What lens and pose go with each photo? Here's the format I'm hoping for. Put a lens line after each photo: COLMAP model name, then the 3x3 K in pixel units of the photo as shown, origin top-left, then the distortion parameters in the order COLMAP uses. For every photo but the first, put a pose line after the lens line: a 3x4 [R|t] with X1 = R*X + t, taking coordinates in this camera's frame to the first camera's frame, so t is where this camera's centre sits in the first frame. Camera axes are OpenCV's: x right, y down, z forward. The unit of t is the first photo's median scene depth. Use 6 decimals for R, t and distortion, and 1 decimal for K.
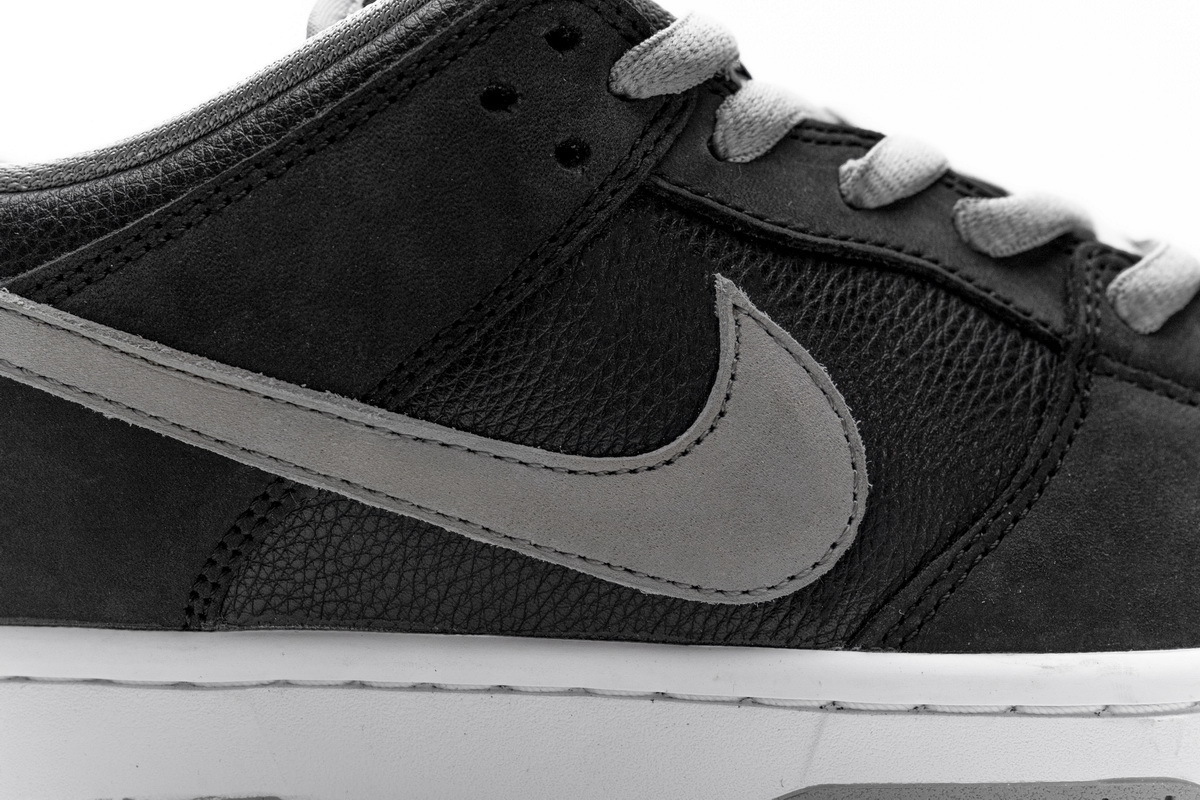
lens RADIAL K [[2422.9, 0, 600.8], [0, 2422.9, 402.0], [0, 0, 1]] dist [-0.044351, 0.000000]
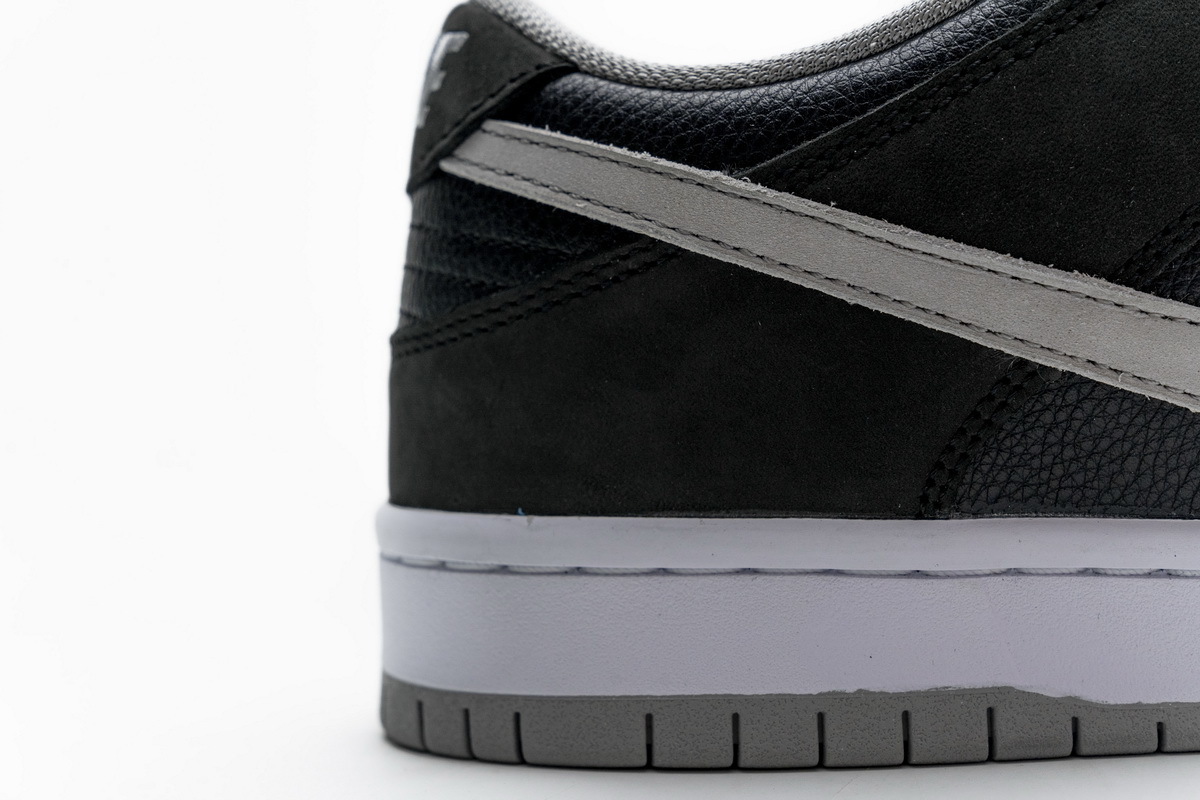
lens RADIAL K [[2422.9, 0, 599.1], [0, 2422.9, 398.4], [0, 0, 1]] dist [-0.044351, 0.000000]
pose [[0.995508, -0.016329, -0.093258, -0.214840], [0.012639, 0.999119, -0.040024, 0.085074], [0.093829, 0.038665, 0.994837, -0.010552]]
